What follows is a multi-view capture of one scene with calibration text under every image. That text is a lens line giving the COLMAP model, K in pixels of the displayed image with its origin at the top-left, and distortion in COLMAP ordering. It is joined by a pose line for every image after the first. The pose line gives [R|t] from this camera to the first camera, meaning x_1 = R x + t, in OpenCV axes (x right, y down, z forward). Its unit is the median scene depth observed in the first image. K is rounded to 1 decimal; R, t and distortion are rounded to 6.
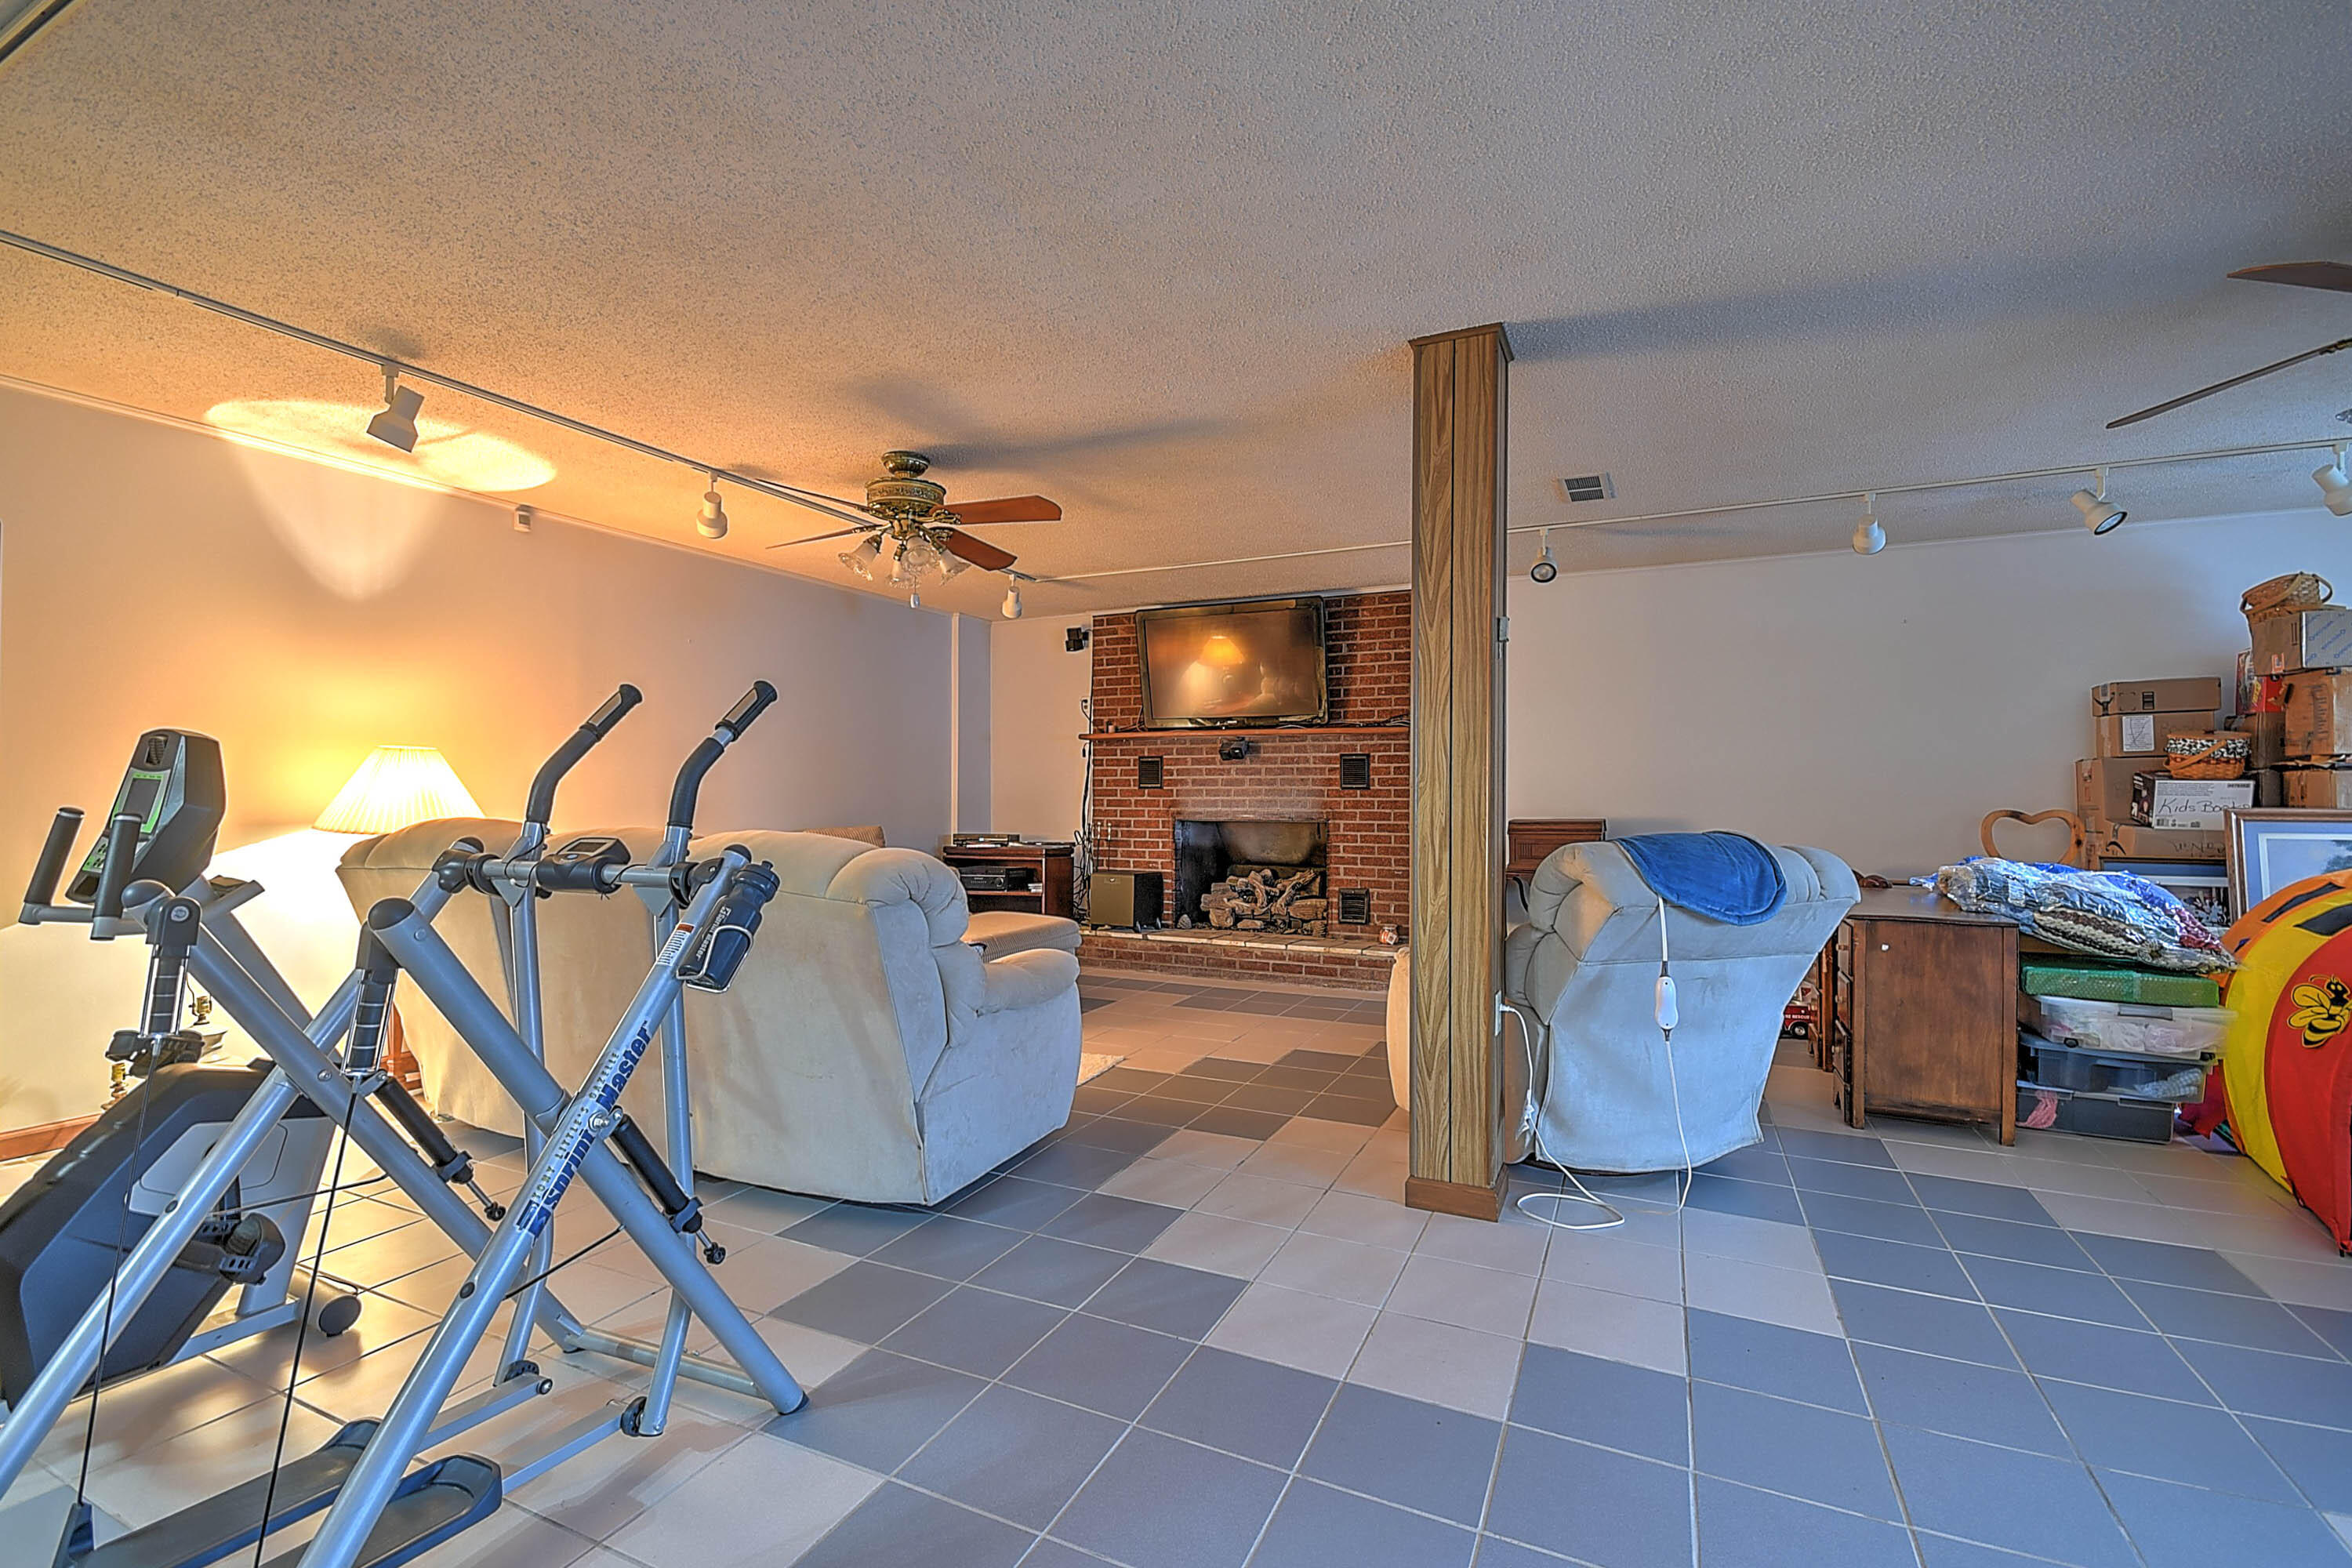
lens RADIAL K [[1027.1, 0, 1175.8], [0, 1027.1, 793.5], [0, 0, 1]] dist [0.022105, -0.011646]
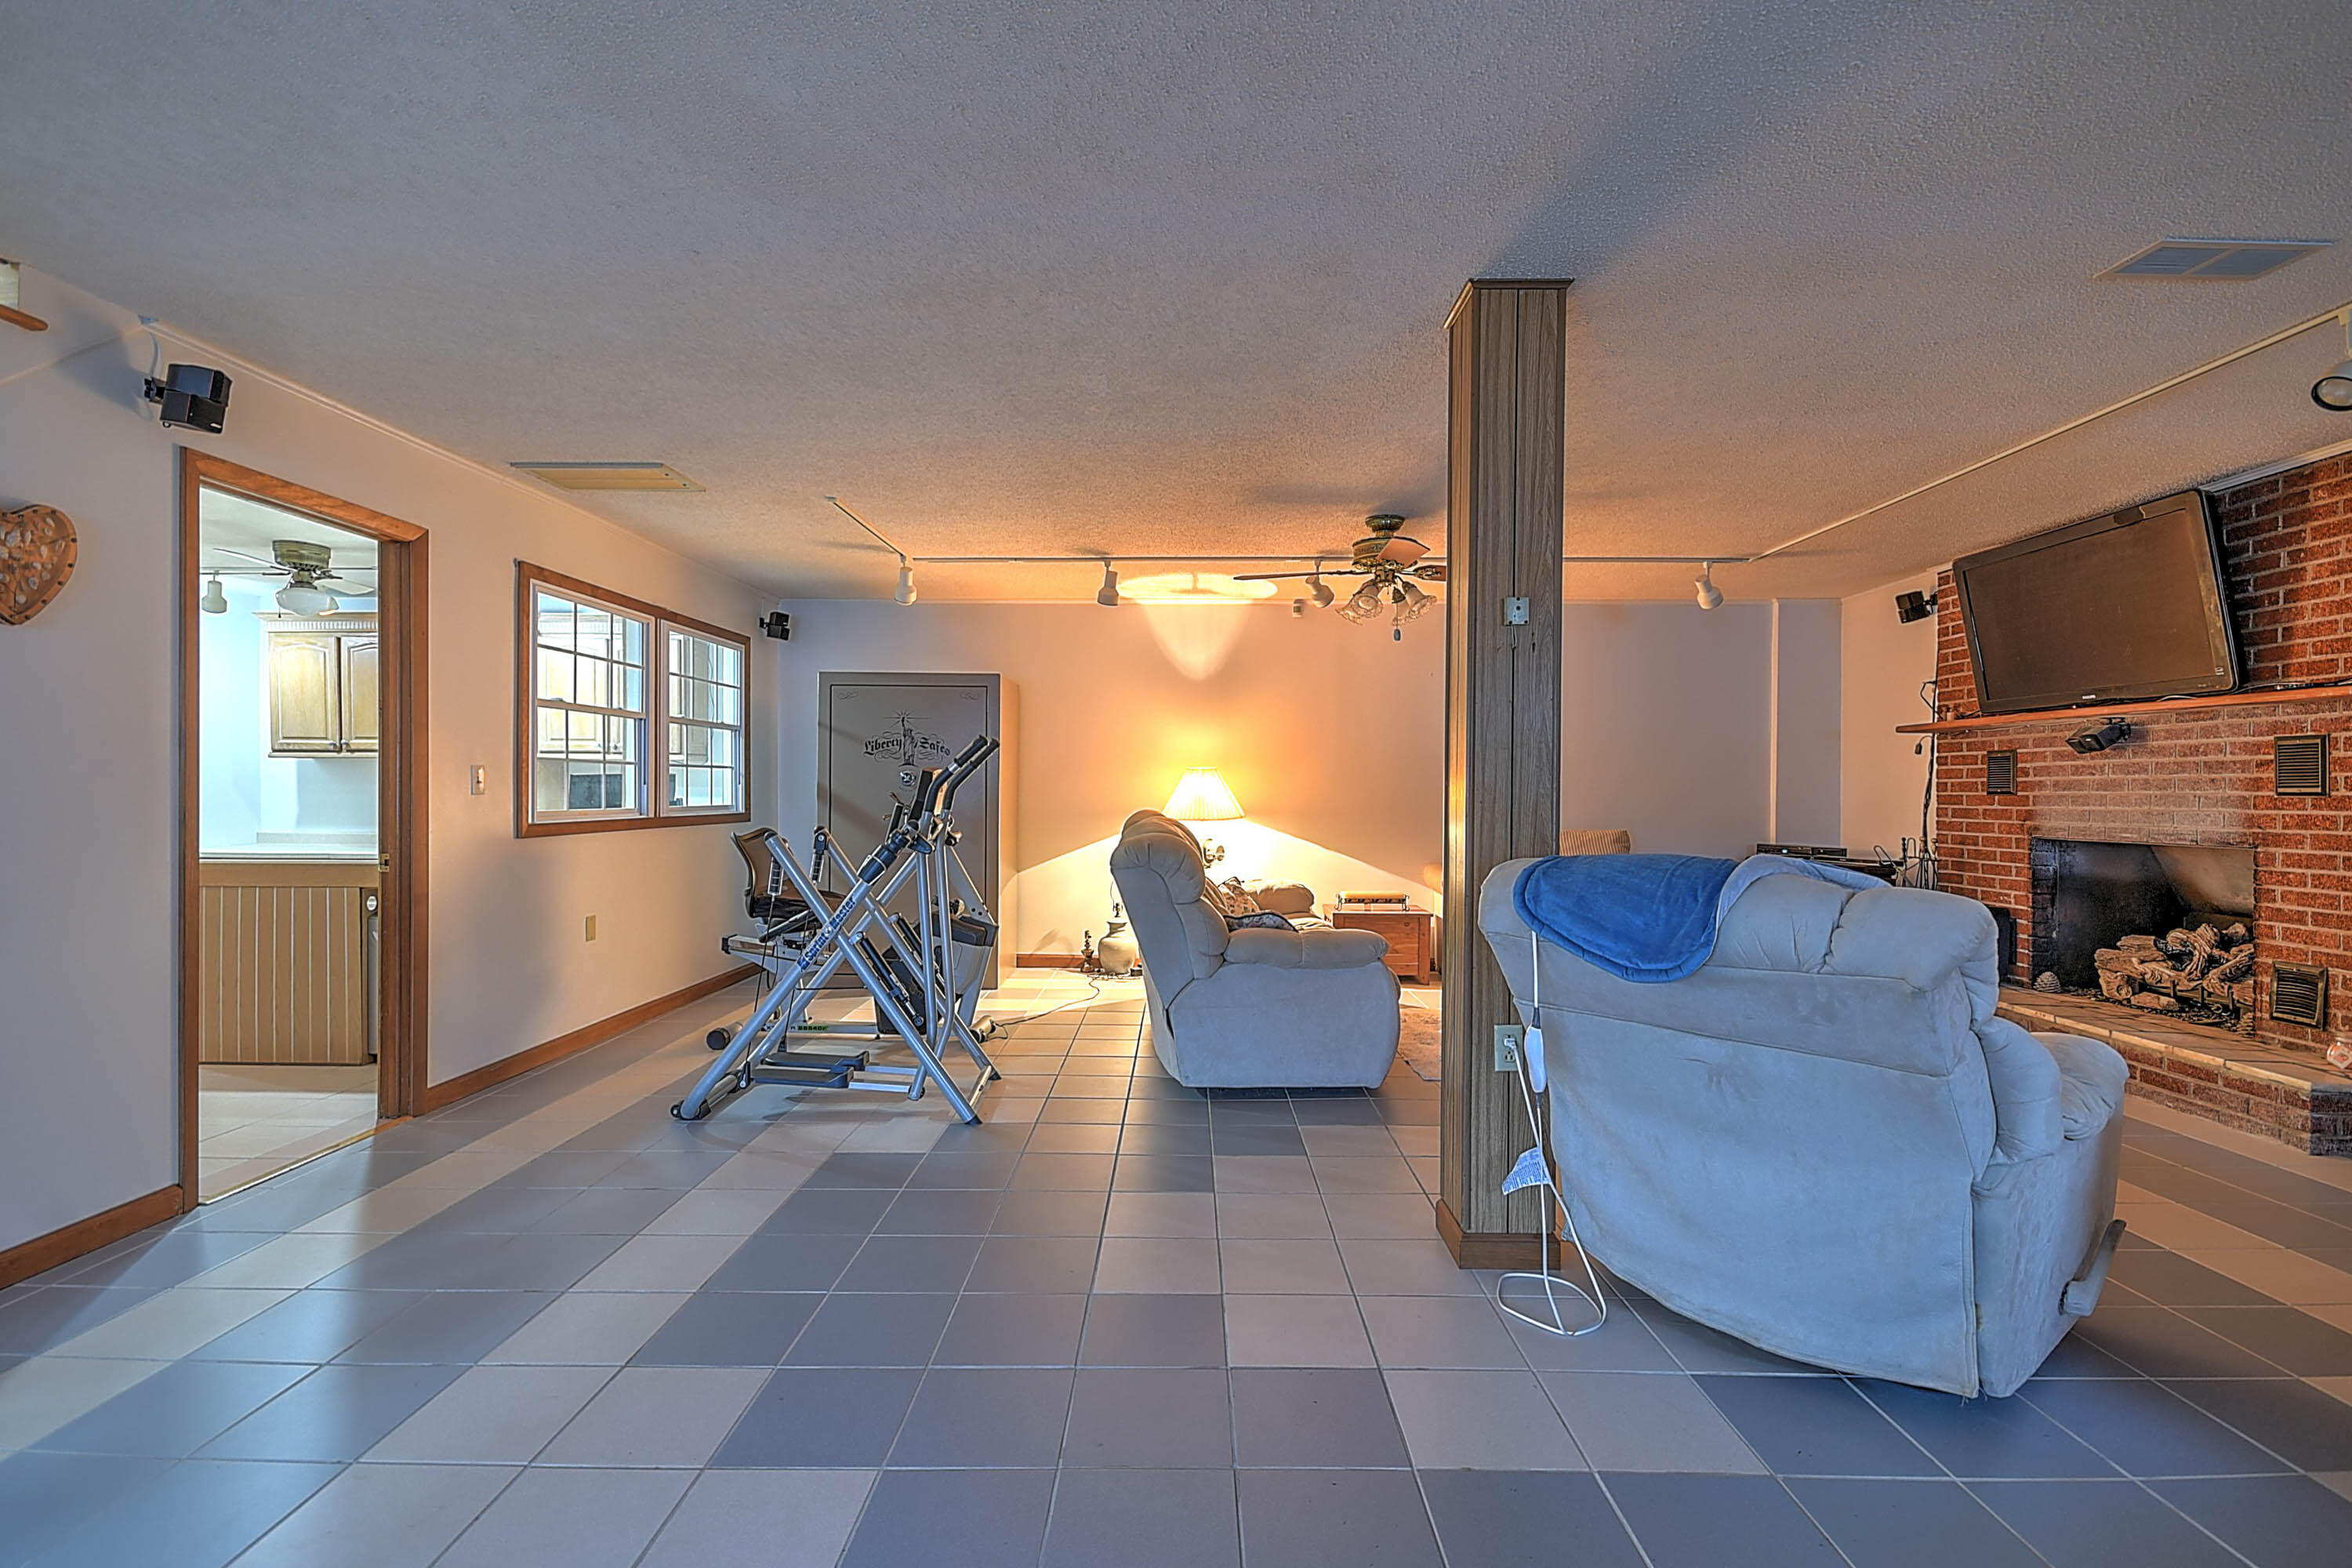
lens RADIAL K [[1027.1, 0, 1176.7], [0, 1027.1, 788.9], [0, 0, 1]] dist [0.022105, -0.011646]
pose [[0.421084, -0.002471, -0.907018, 0.428425], [-0.007265, 0.999955, -0.006097, 0.000238], [0.906992, 0.009157, 0.421047, 0.160132]]
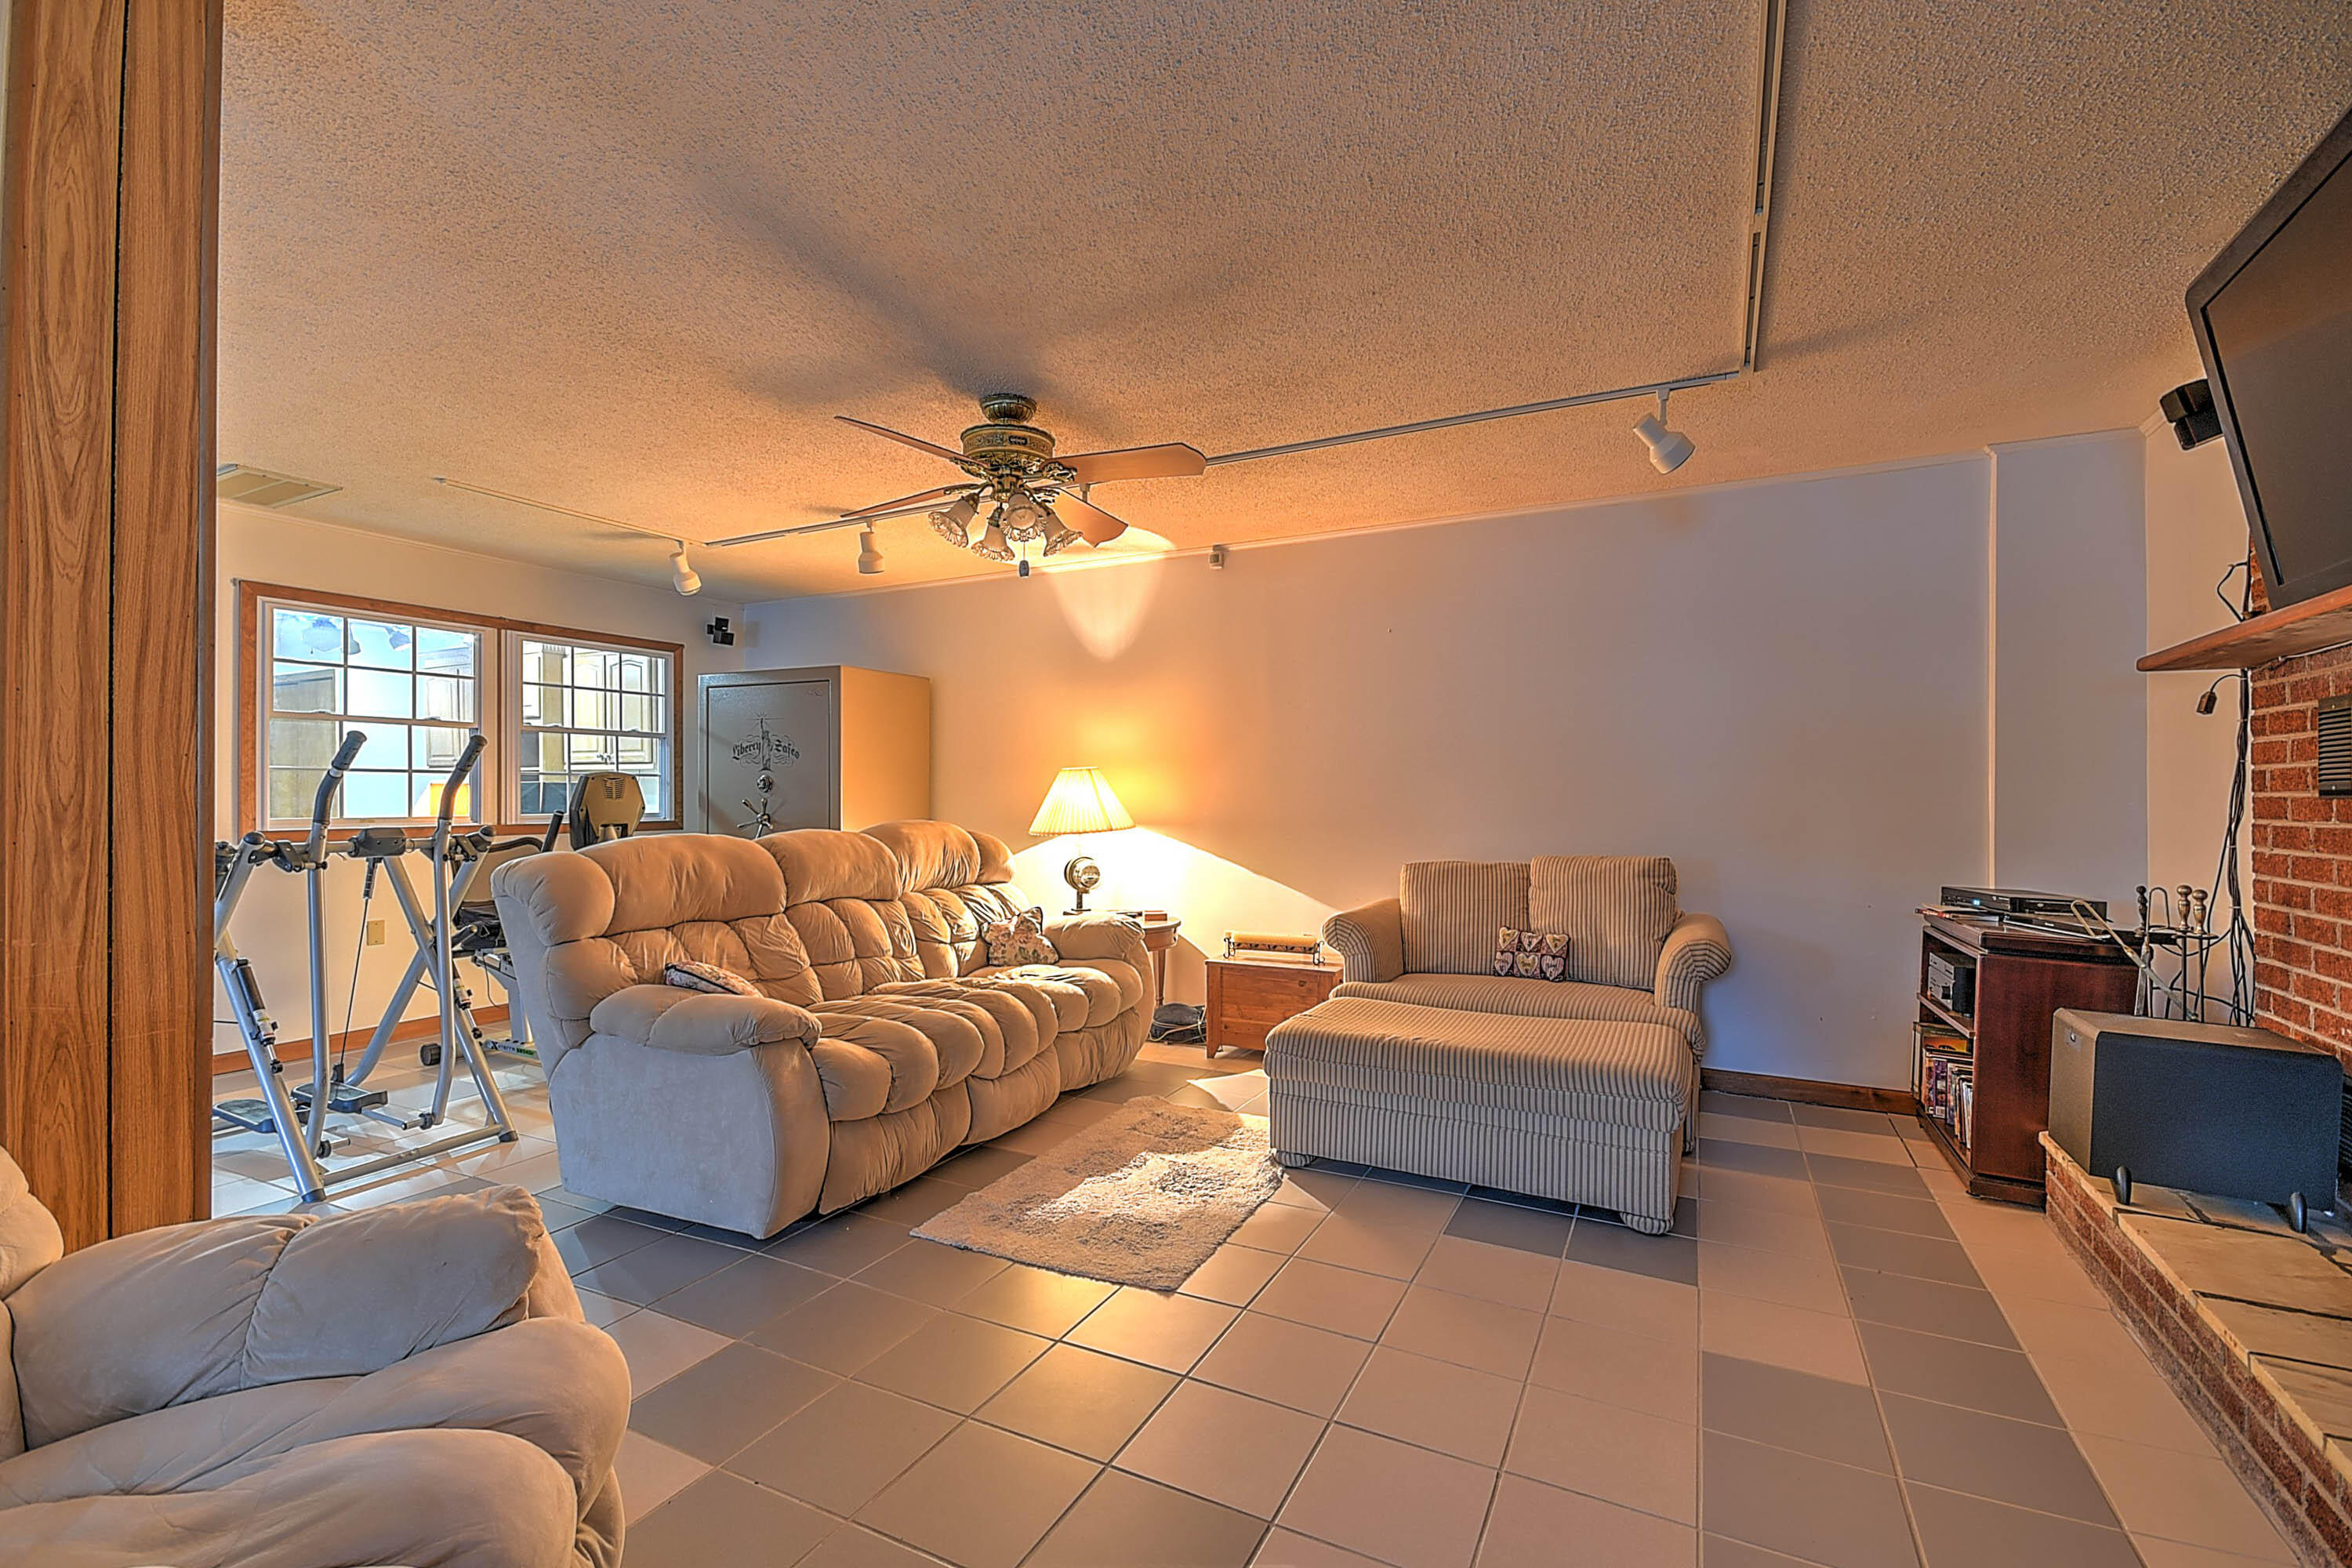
lens RADIAL K [[1027.1, 0, 1184.3], [0, 1027.1, 786.3], [0, 0, 1]] dist [0.022105, -0.011646]
pose [[-0.024300, -0.012874, -0.999622, 0.333470], [-0.004309, 0.999909, -0.012772, -0.002141], [0.999695, 0.003997, -0.024354, 0.685544]]
